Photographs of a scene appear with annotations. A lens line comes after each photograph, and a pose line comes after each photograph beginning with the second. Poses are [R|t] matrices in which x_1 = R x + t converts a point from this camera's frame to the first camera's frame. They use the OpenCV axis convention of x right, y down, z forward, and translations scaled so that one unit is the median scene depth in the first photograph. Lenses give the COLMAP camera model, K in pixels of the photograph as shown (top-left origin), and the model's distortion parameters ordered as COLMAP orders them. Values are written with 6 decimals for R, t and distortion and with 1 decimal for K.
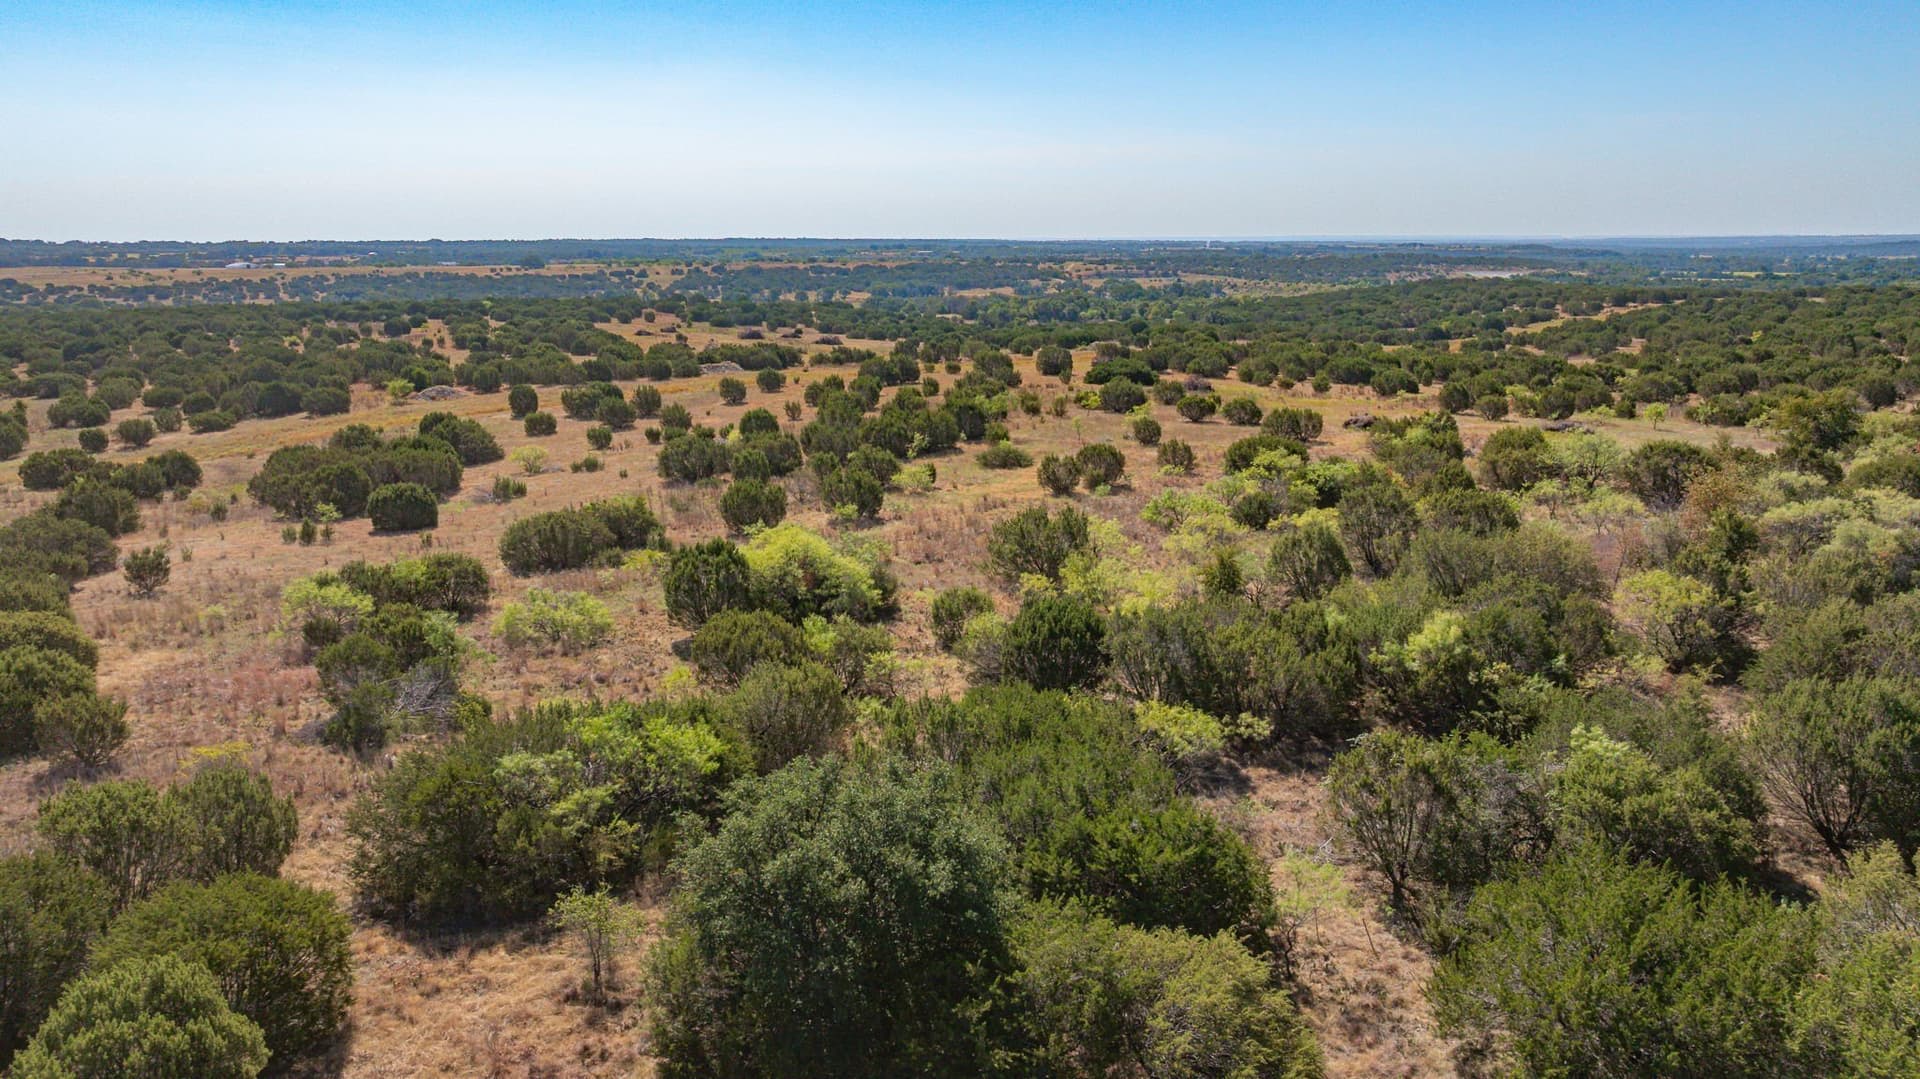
lens RADIAL K [[1355.0, 0, 957.1], [0, 1355.0, 536.2], [0, 0, 1]] dist [-0.038063, 0.038203]
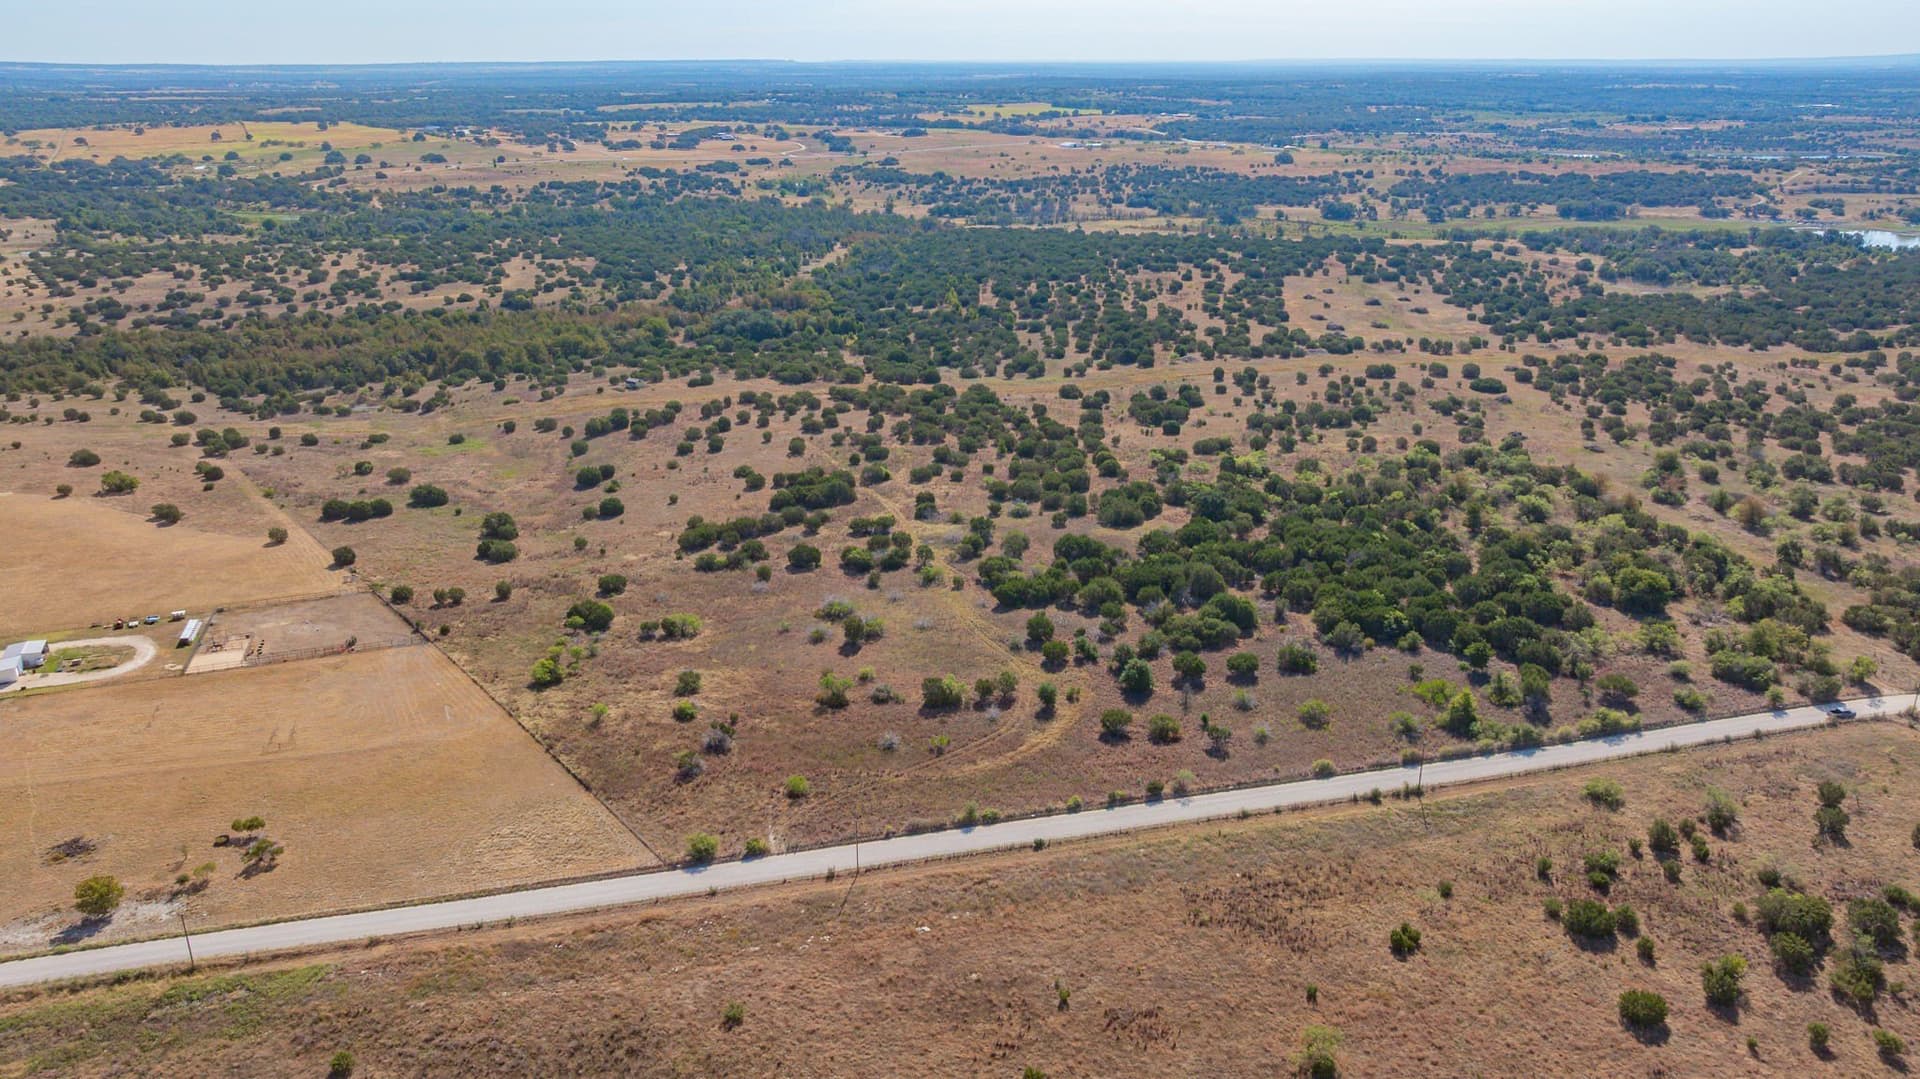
lens RADIAL K [[1355.0, 0, 959.4], [0, 1355.0, 540.2], [0, 0, 1]] dist [-0.038063, 0.038203]
pose [[0.856836, 0.178777, -0.483601, 0.266613], [-0.112769, 0.980232, 0.162569, -0.072804], [0.503105, -0.084760, 0.860059, -0.711930]]
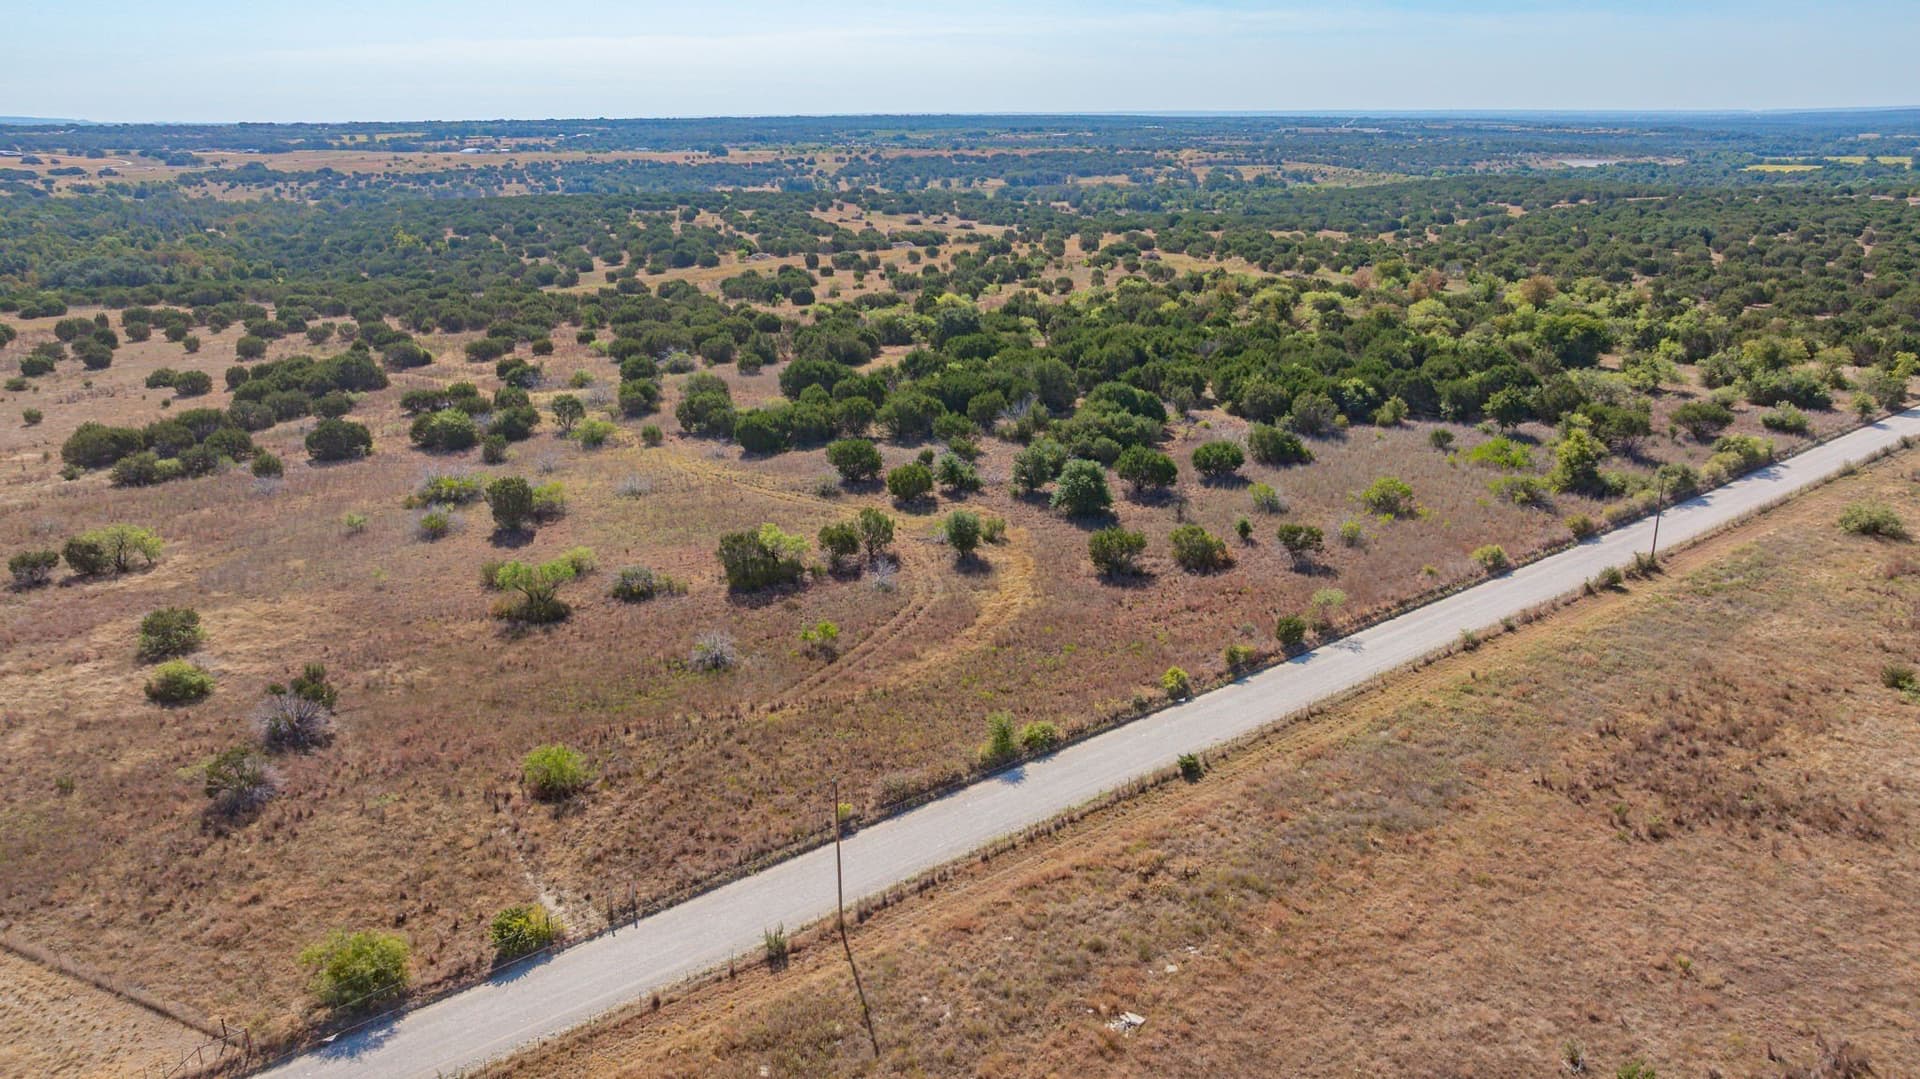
lens RADIAL K [[1355.0, 0, 963.2], [0, 1355.0, 545.5], [0, 0, 1]] dist [-0.038063, 0.038203]
pose [[0.995087, 0.031138, -0.093979, 0.052043], [-0.022065, 0.995129, 0.096084, 0.060264], [0.096513, -0.093538, 0.990927, -0.492344]]
